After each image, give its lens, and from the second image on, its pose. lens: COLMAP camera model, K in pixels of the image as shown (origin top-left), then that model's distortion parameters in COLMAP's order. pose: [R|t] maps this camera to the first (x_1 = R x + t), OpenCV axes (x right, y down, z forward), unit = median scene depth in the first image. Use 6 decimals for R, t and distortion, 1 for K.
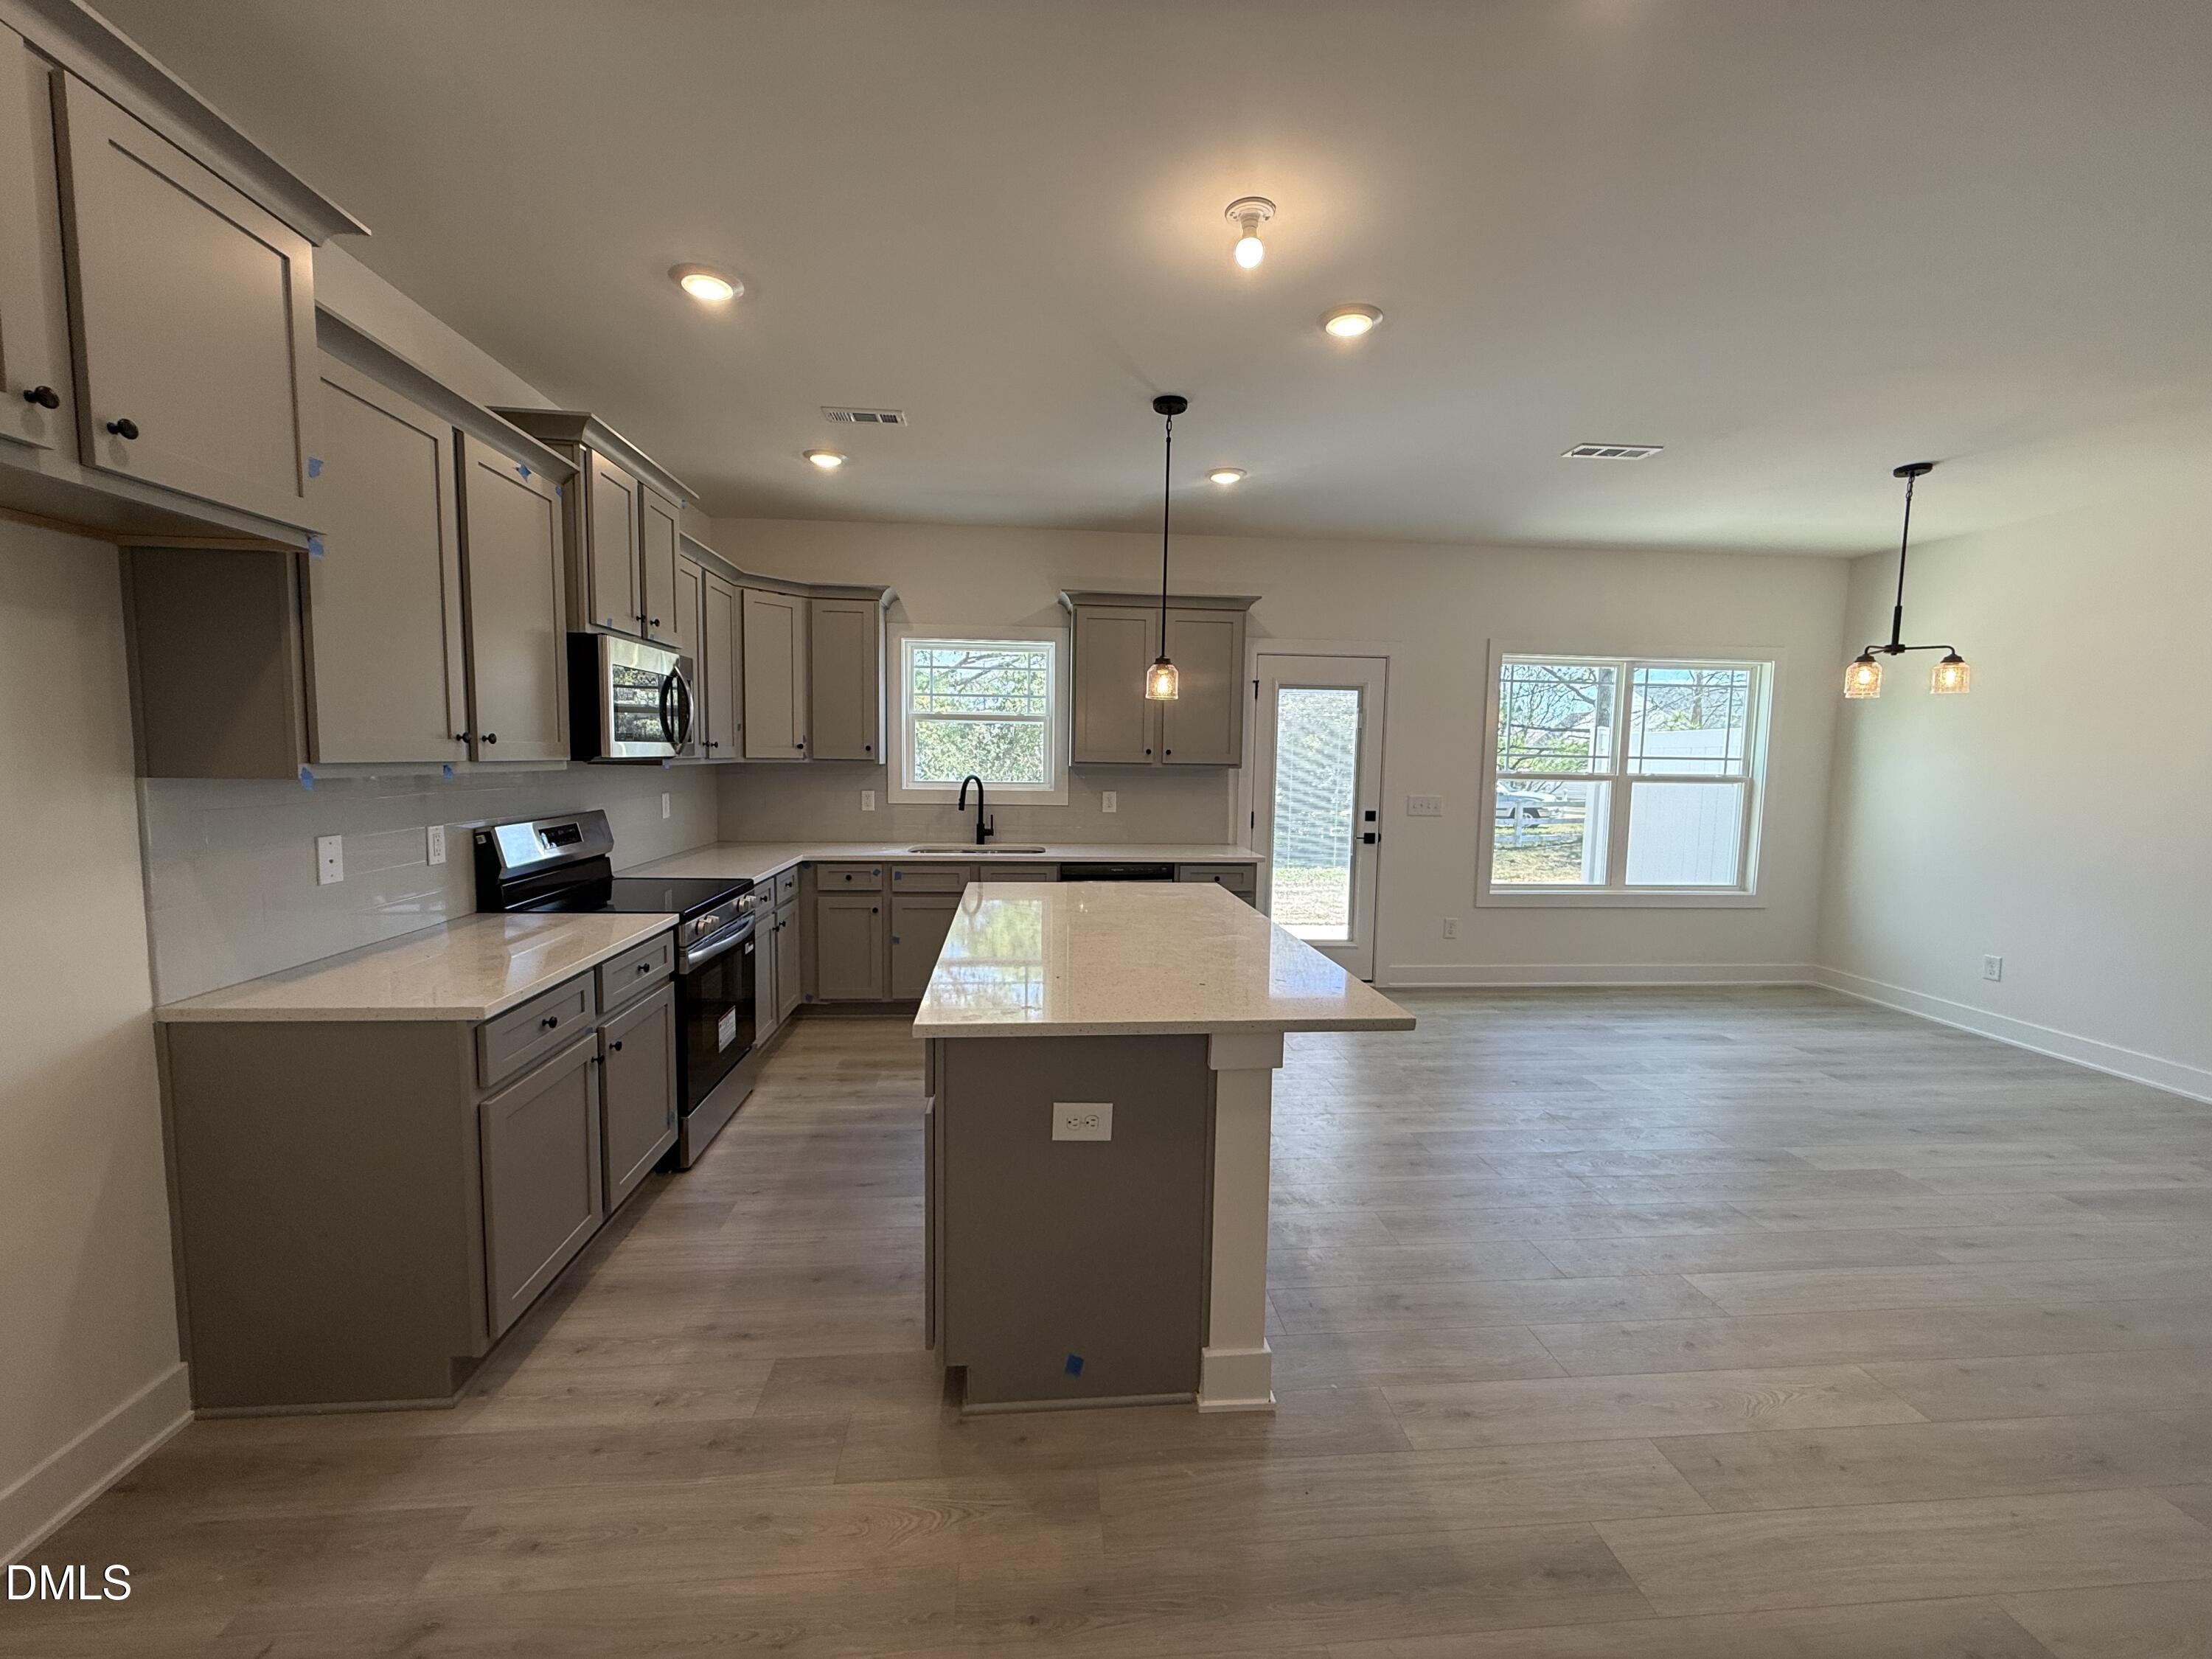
lens RADIAL K [[883.7, 0, 1103.8], [0, 883.7, 826.1], [0, 0, 1]] dist [-0.000730, 0.001078]
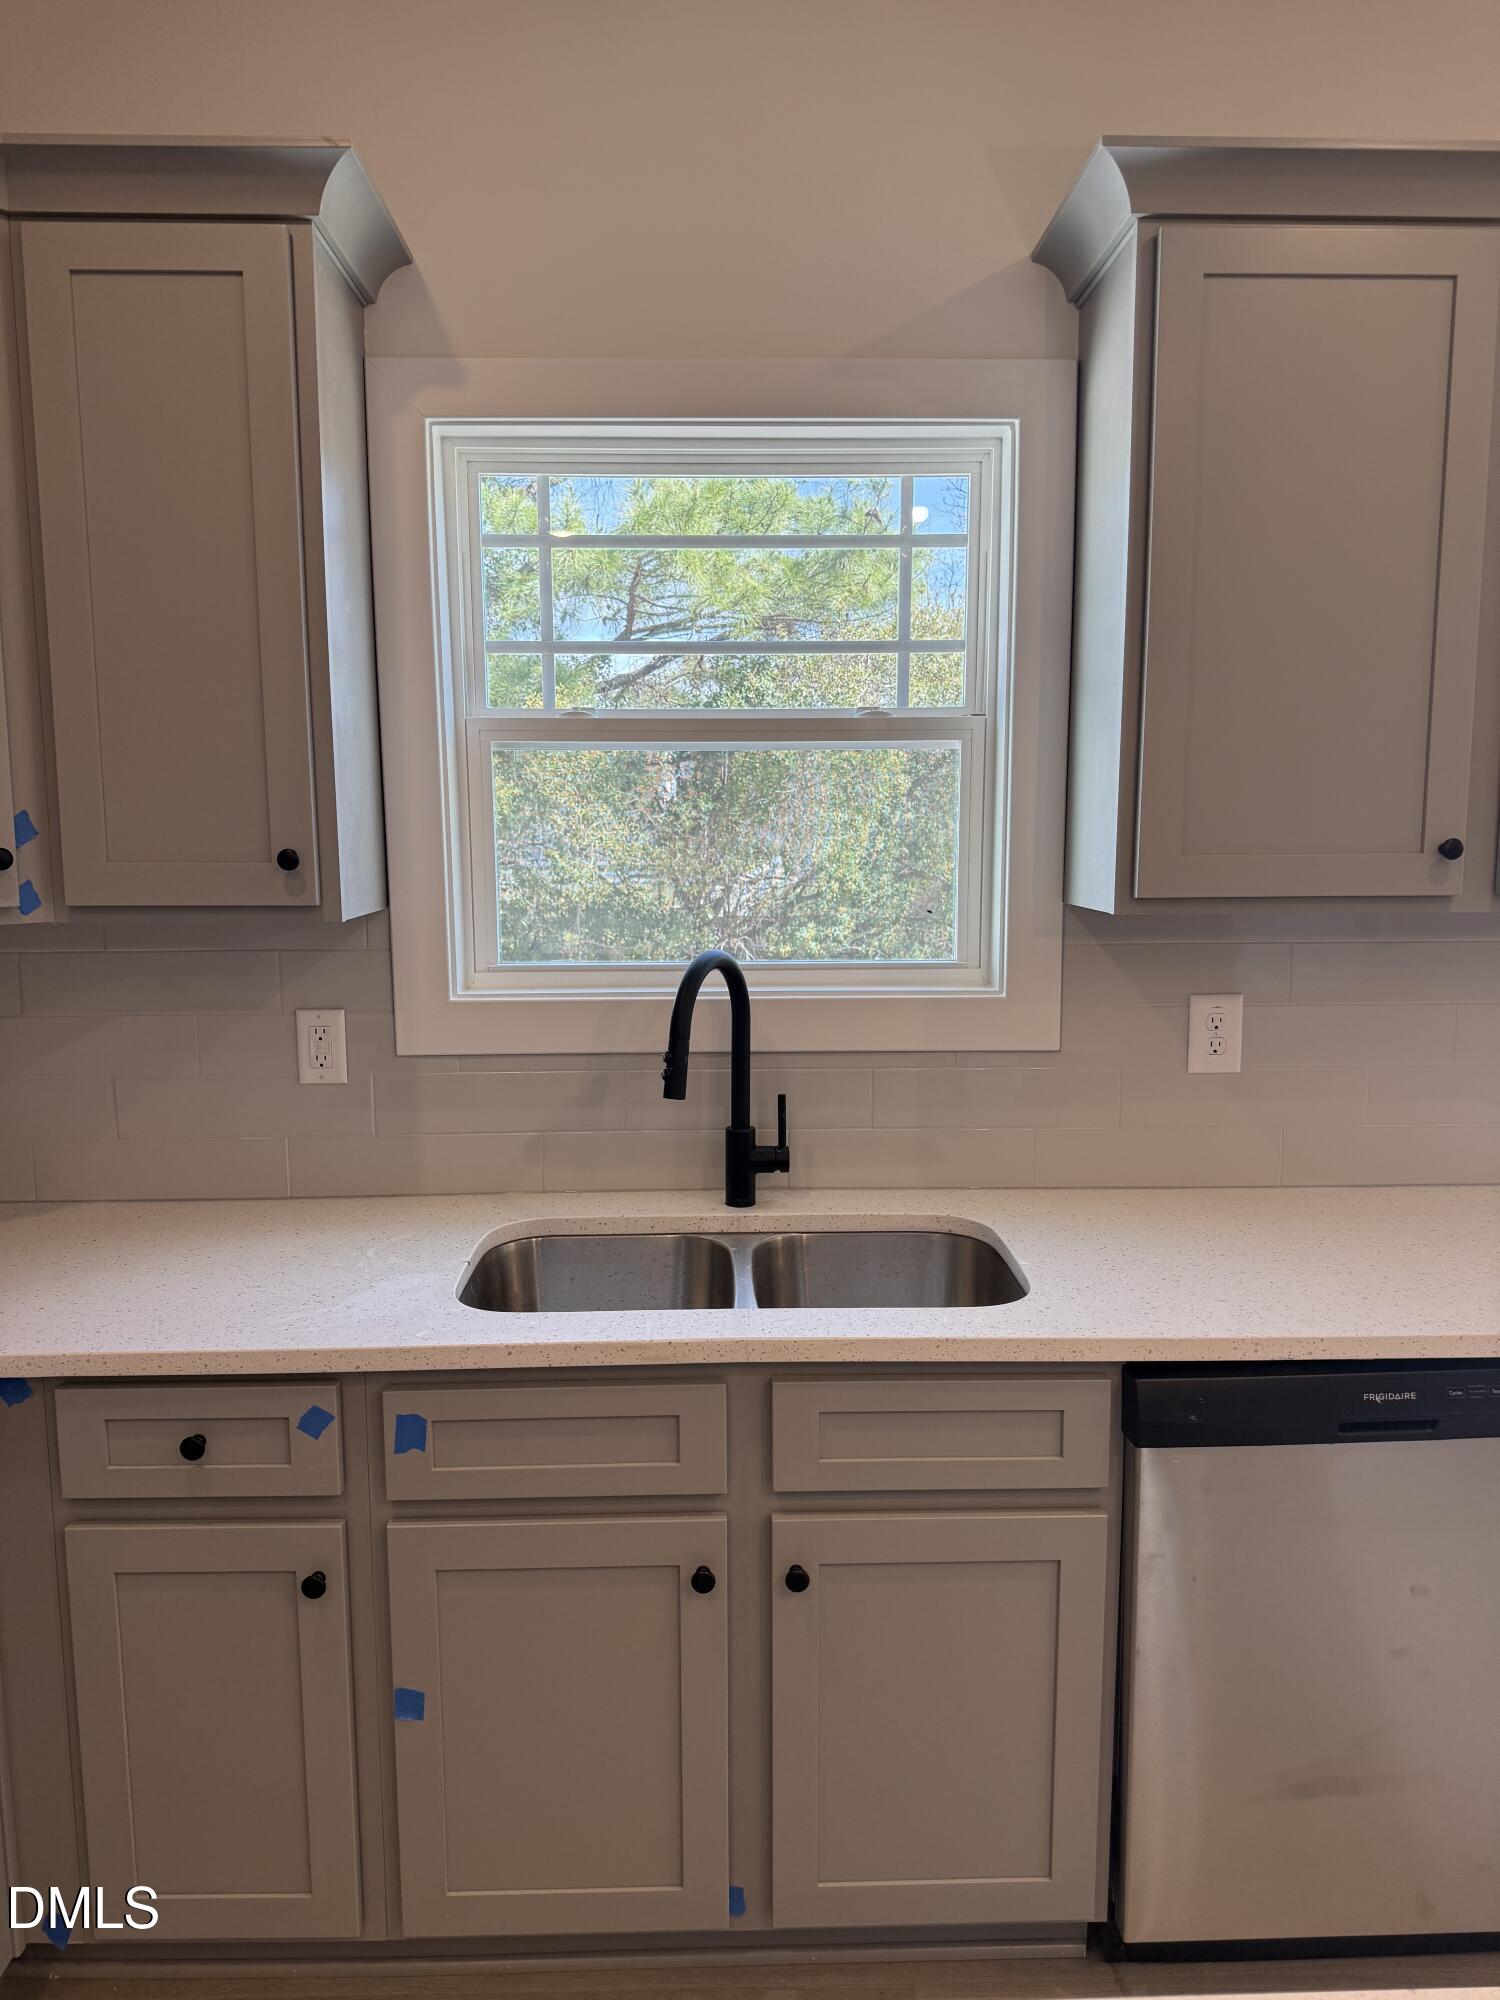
lens RADIAL K [[1455.5, 0, 751.1], [0, 1455.5, 991.6], [0, 0, 1]] dist [0.042496, -0.013003]
pose [[0.997527, -0.013499, -0.068973, -0.140892], [0.016427, 0.998980, 0.042069, -0.082595], [0.068335, -0.043098, 0.996731, 0.755895]]
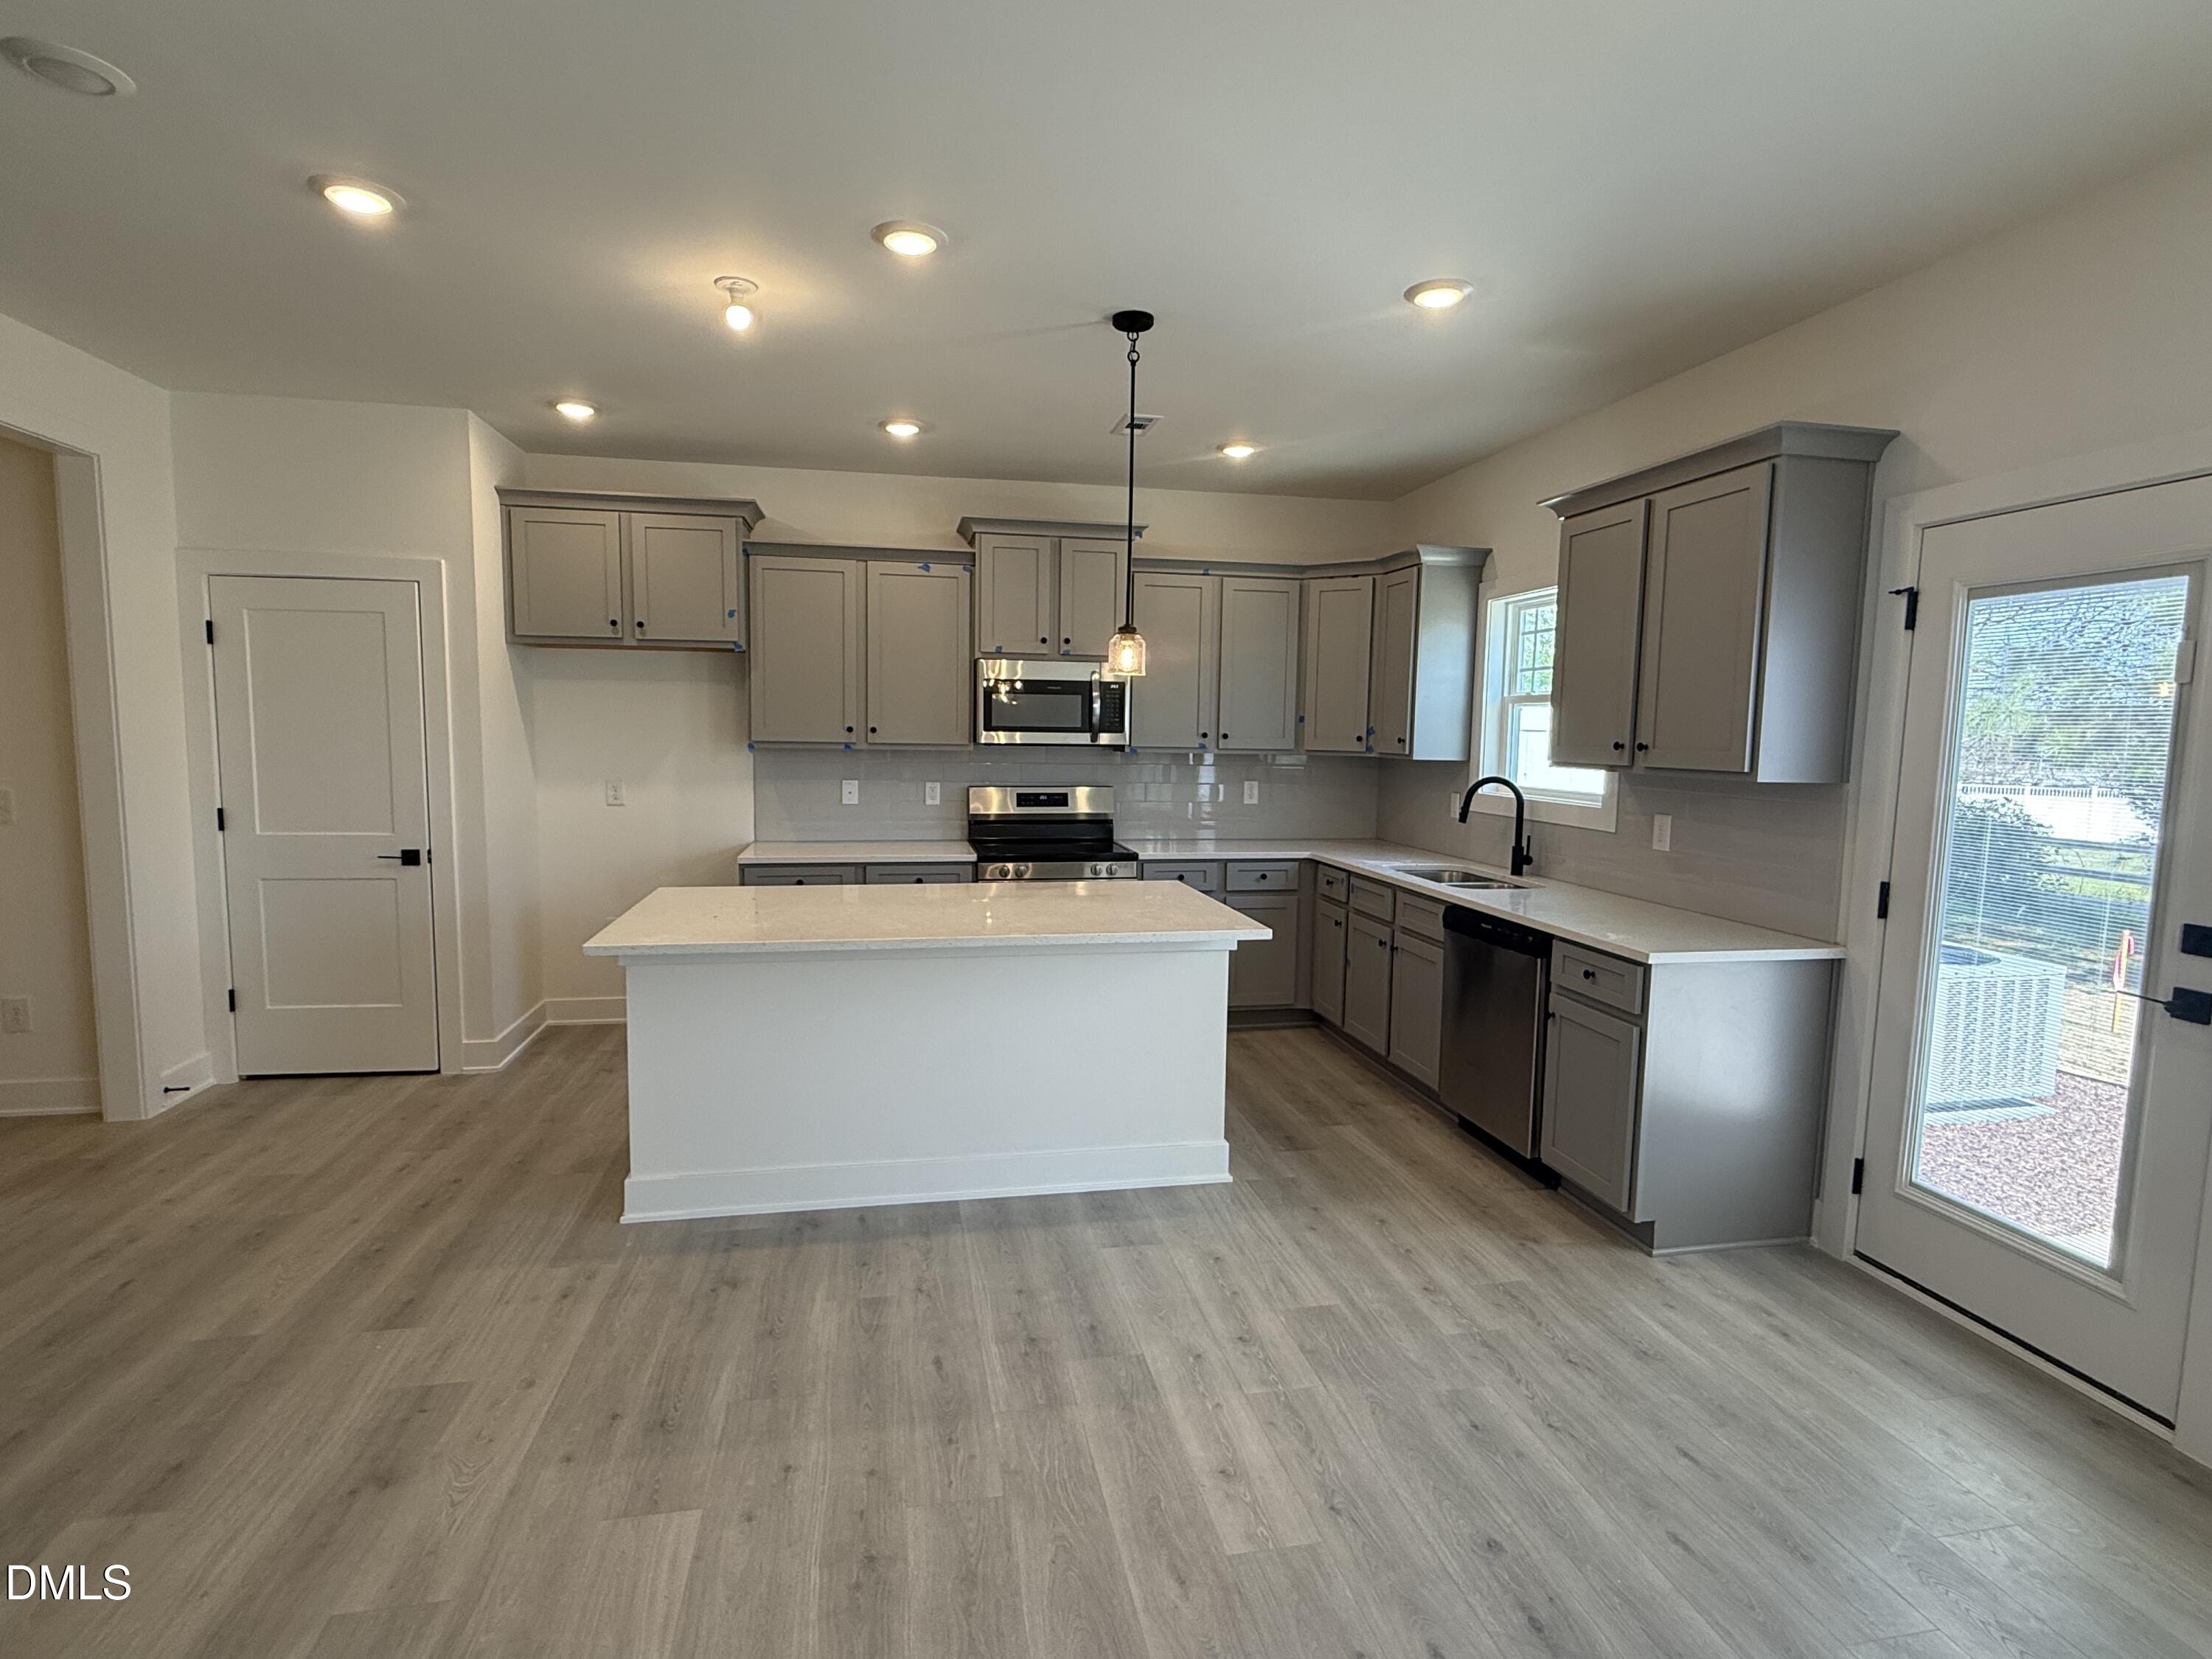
lens RADIAL K [[1102.8, 0, 1105.2], [0, 1102.8, 837.3], [0, 0, 1]] dist [-0.001252, -0.000908]
pose [[0.106110, 0.085378, -0.990682, 0.951522], [-0.097402, 0.992408, 0.075094, -0.059552], [0.989572, 0.088526, 0.113620, 0.752885]]
